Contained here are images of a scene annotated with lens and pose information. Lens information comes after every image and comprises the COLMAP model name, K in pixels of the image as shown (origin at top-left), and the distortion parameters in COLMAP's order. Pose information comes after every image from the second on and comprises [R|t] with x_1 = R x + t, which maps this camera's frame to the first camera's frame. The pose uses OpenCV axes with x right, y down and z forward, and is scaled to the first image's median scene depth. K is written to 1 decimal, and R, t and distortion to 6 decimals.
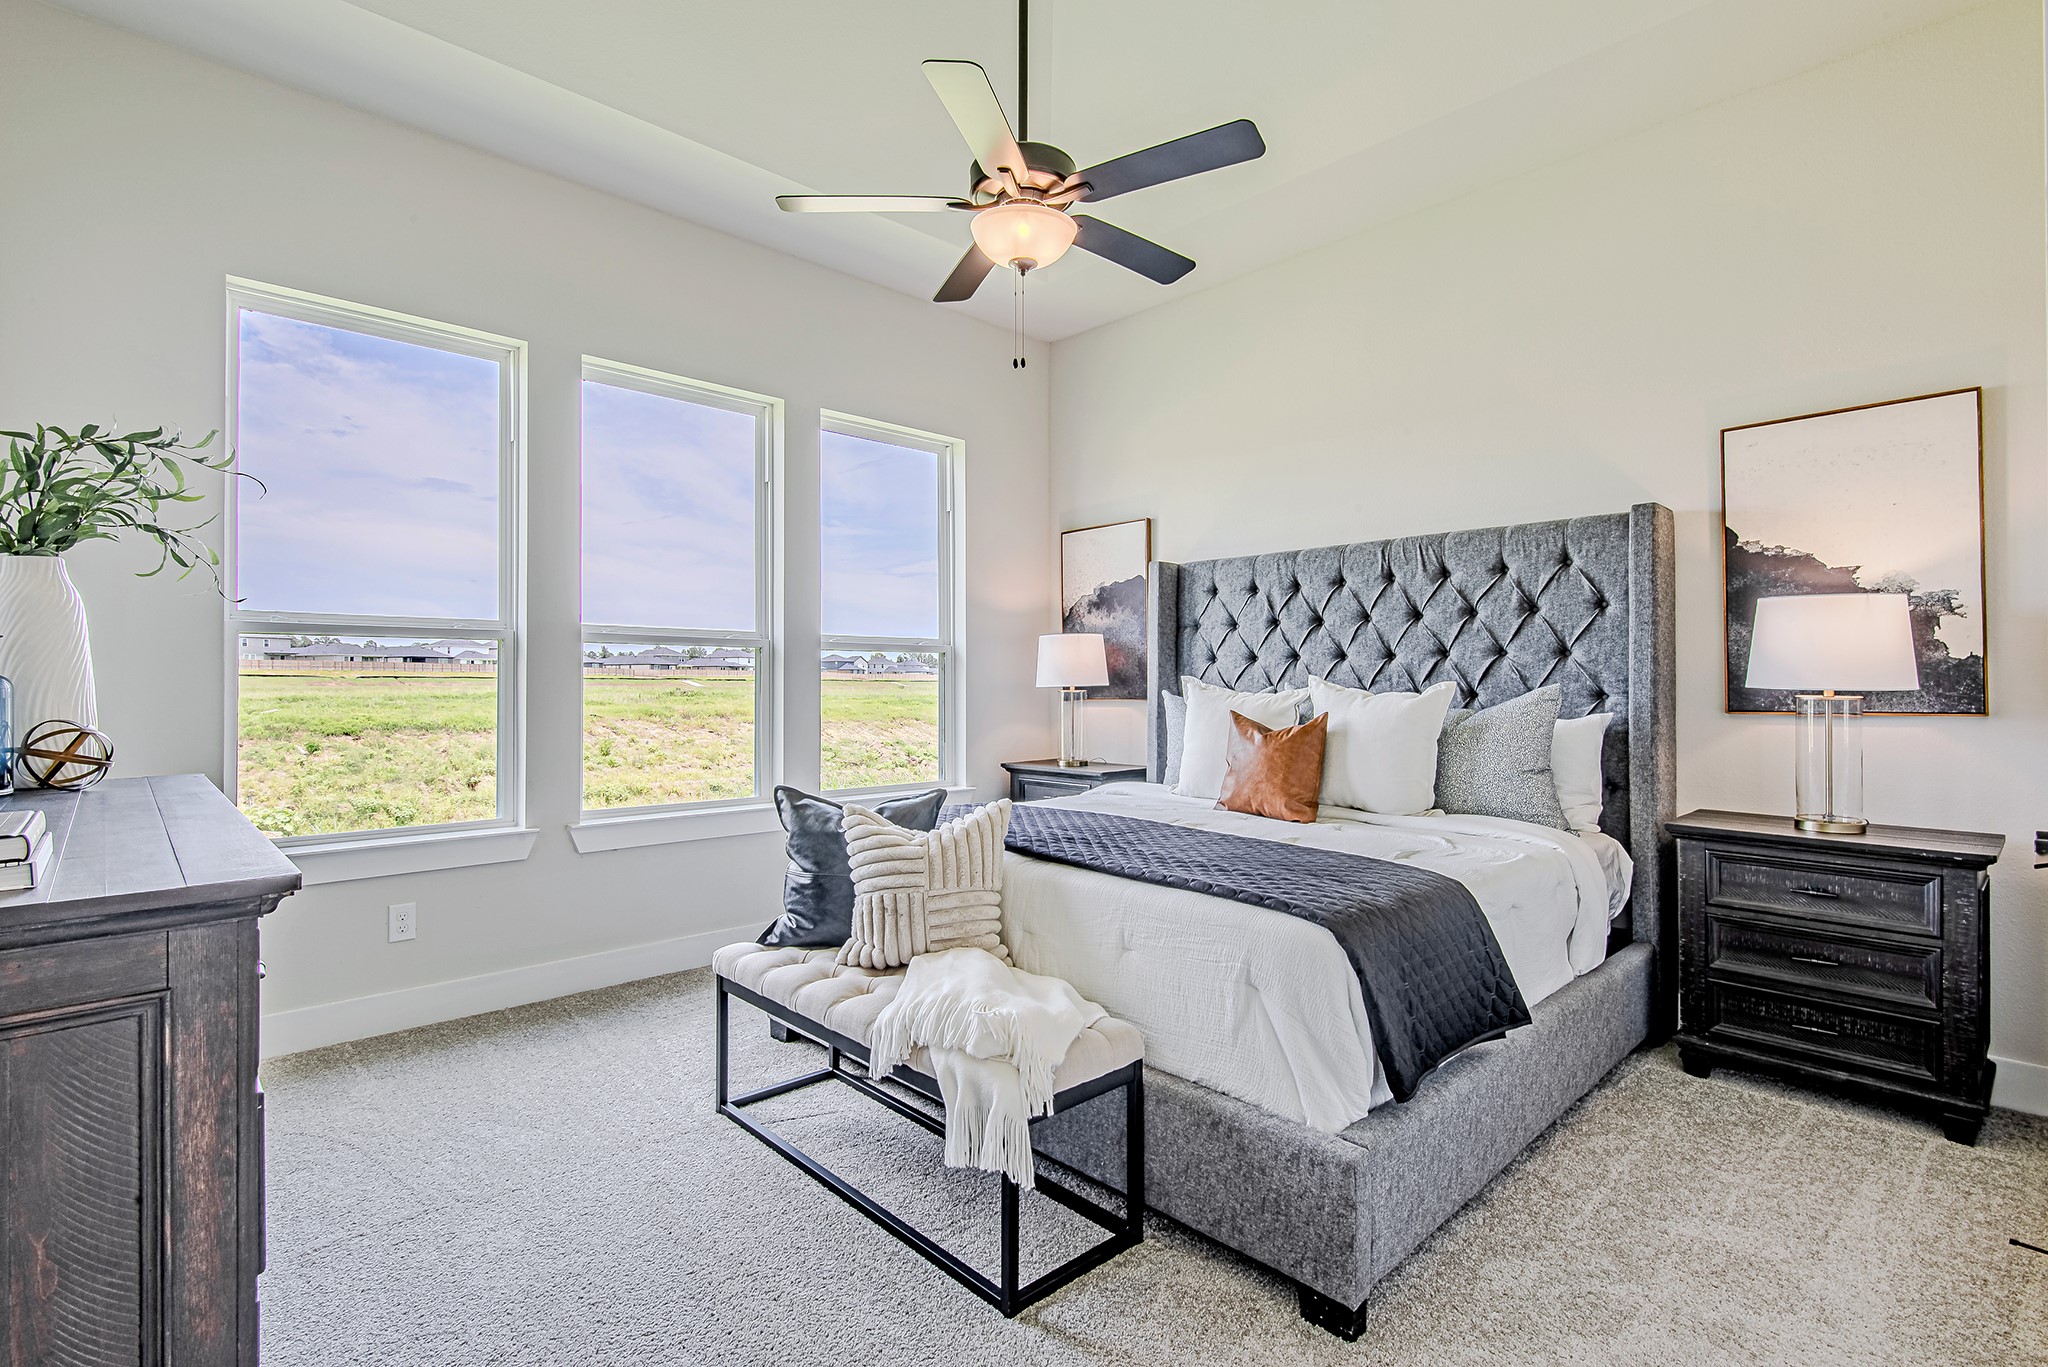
lens RADIAL K [[978.4, 0, 1031.9], [0, 978.4, 696.9], [0, 0, 1]] dist [0.009079, -0.000191]
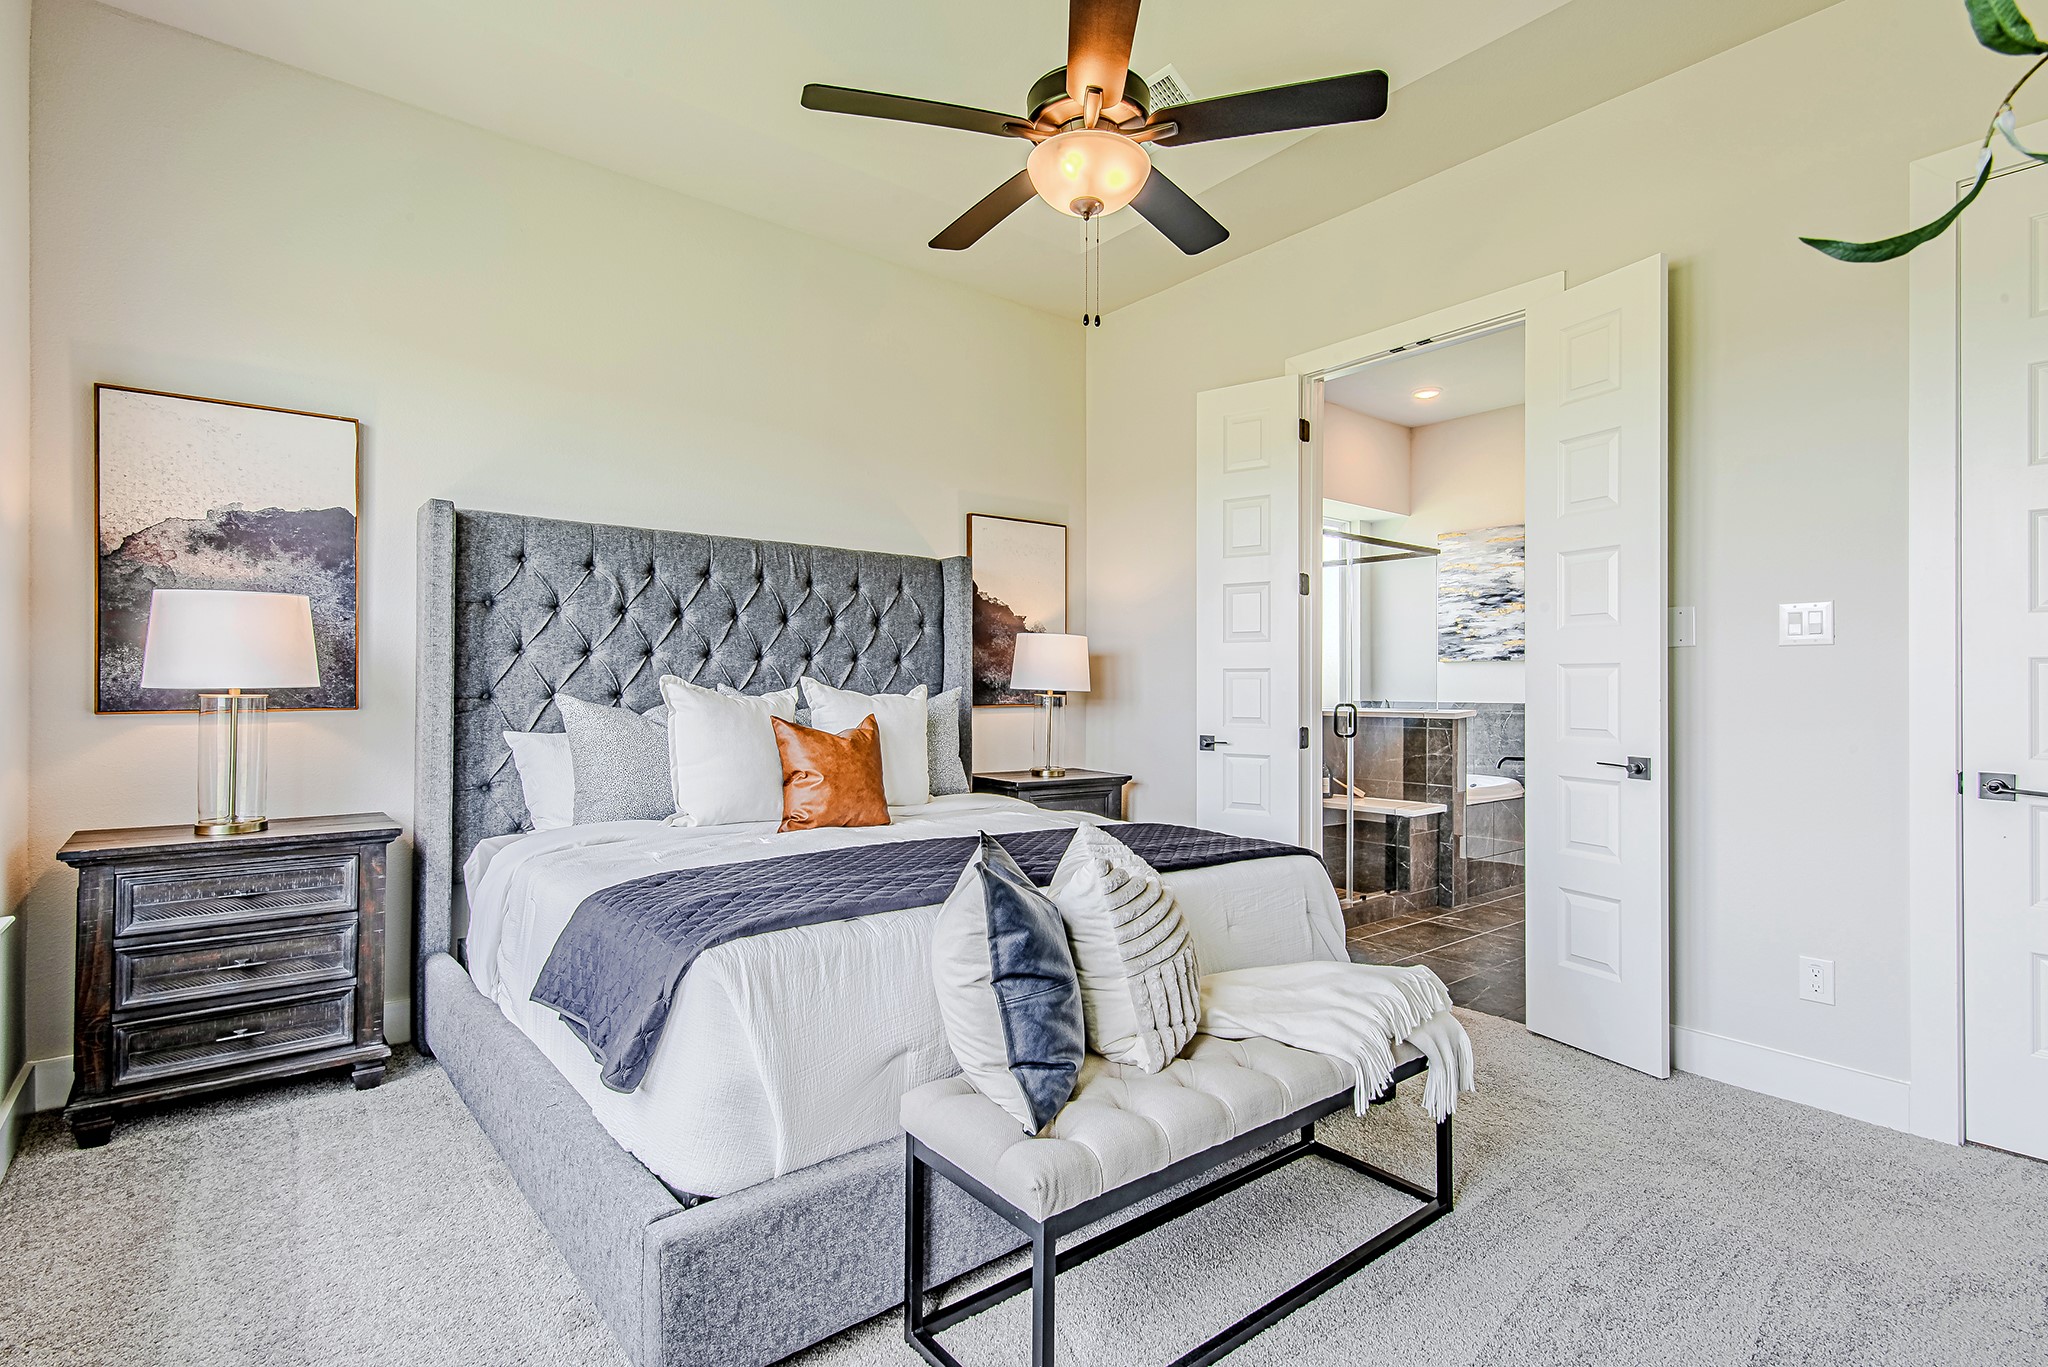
lens RADIAL K [[978.4, 0, 1025.7], [0, 978.4, 666.6], [0, 0, 1]] dist [0.009079, -0.000191]
pose [[0.057172, 0.020055, 0.998163, -0.480017], [0.008225, 0.999755, -0.020559, -0.008653], [-0.998330, 0.009385, 0.056993, 0.540521]]
